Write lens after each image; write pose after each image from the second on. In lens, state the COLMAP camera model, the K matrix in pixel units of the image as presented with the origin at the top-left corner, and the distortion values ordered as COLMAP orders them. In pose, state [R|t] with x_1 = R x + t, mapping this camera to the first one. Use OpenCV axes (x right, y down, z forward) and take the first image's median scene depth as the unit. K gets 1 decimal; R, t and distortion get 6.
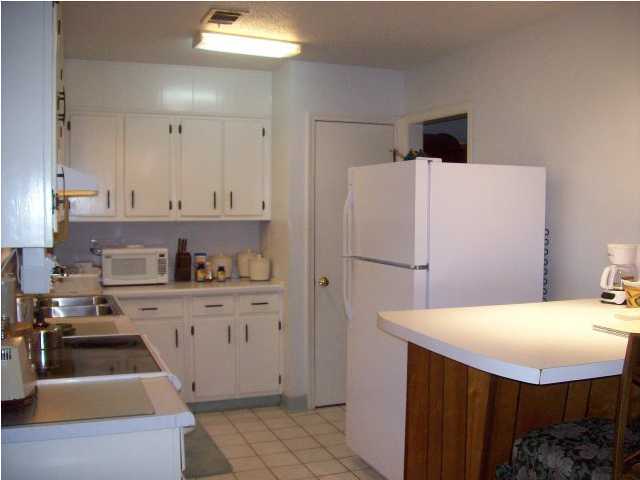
lens RADIAL K [[687.0, 0, 320.0], [0, 687.0, 240.0], [0, 0, 1]] dist [-0.188608, 0.165397]
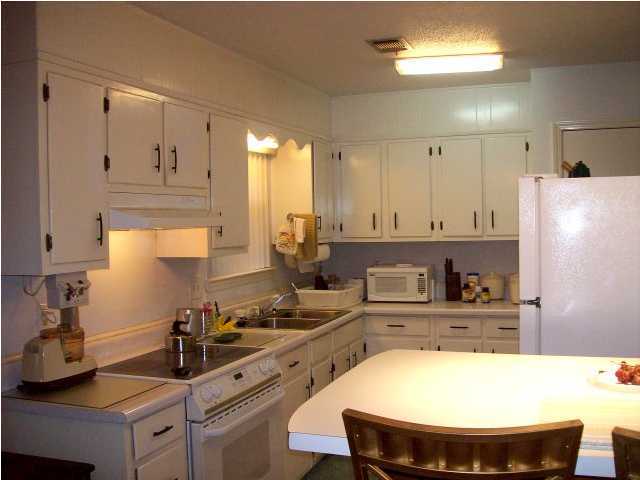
lens RADIAL K [[687.0, 0, 320.0], [0, 687.0, 240.0], [0, 0, 1]] dist [-0.188608, 0.165397]
pose [[0.746000, -0.001205, -0.665945, 0.342761], [-0.007366, 0.999922, -0.010060, -0.018541], [0.665905, 0.012410, 0.745933, 0.123656]]
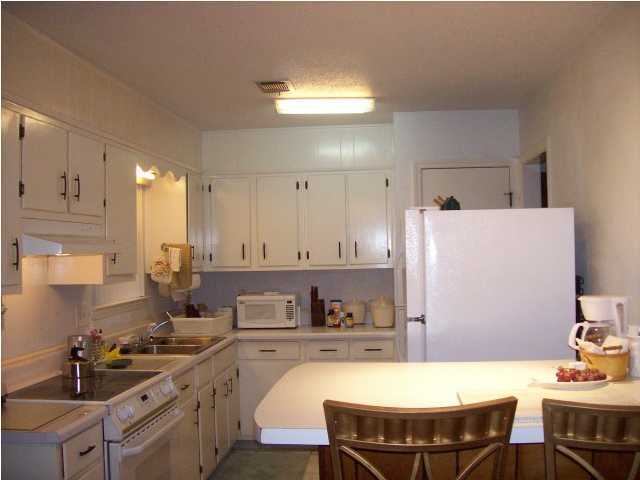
lens RADIAL K [[687.0, 0, 320.0], [0, 687.0, 240.0], [0, 0, 1]] dist [-0.188608, 0.165397]
pose [[0.889194, -0.029895, -0.456552, 0.314596], [0.002276, 0.998140, -0.060926, -0.009287], [0.457524, 0.053136, 0.887608, 0.042647]]
